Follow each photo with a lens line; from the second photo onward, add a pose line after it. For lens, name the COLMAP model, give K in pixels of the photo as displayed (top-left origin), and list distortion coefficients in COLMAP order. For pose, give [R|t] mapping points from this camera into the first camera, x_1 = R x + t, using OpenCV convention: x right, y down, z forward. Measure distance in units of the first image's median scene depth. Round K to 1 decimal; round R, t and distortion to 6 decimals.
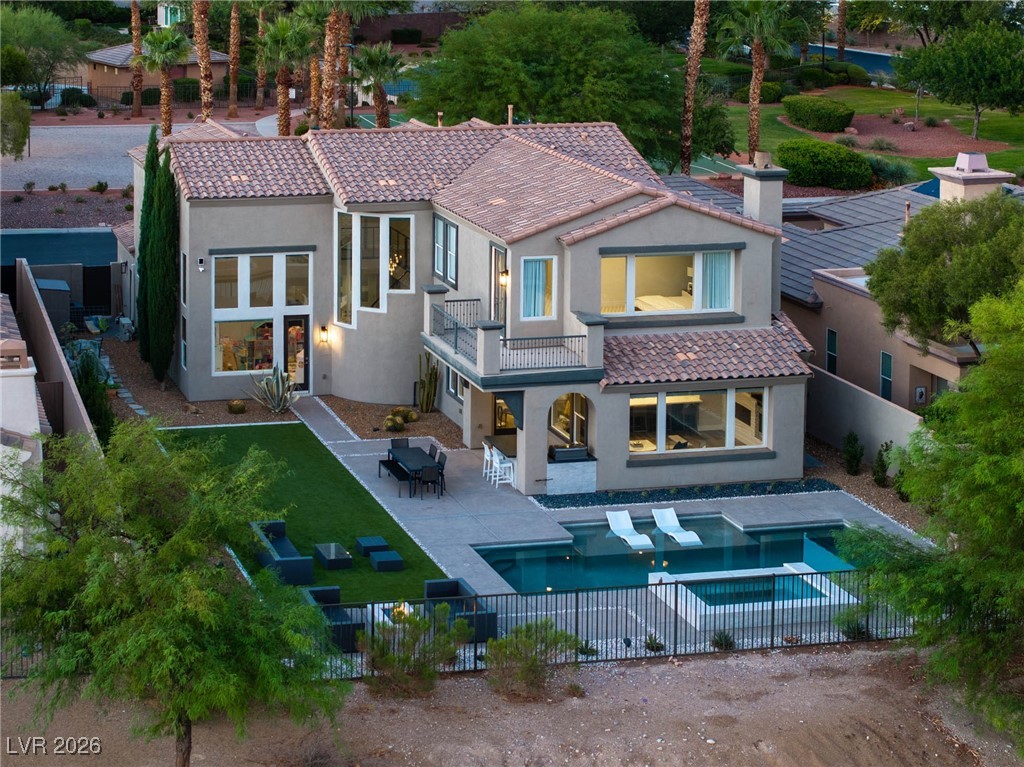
lens RADIAL K [[2089.7, 0, 512.0], [0, 2089.7, 383.5], [0, 0, 1]] dist [-0.040485, -0.007260]
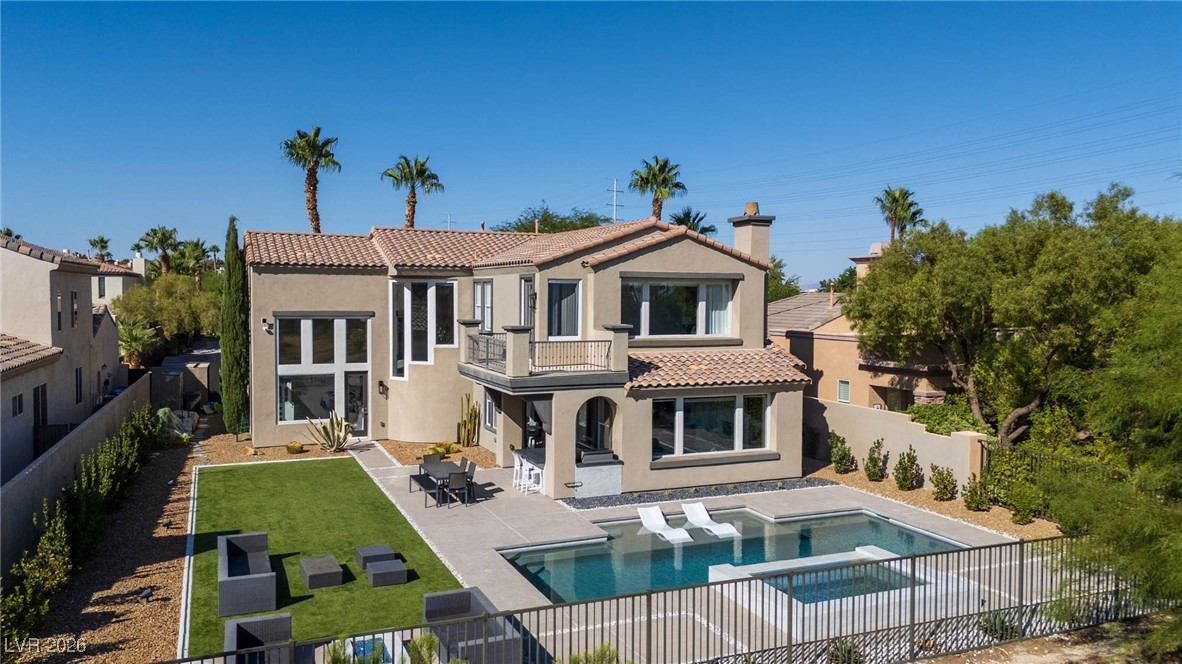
lens RADIAL K [[854.2, 0, 700.2], [0, 854.2, 332.0], [0, 0, 1]] dist [0.070041, 0.000731]
pose [[0.981811, -0.004753, 0.189800, -0.002850], [0.040391, 0.982032, -0.184342, 0.052178], [-0.185513, 0.188655, 0.964362, 0.549418]]
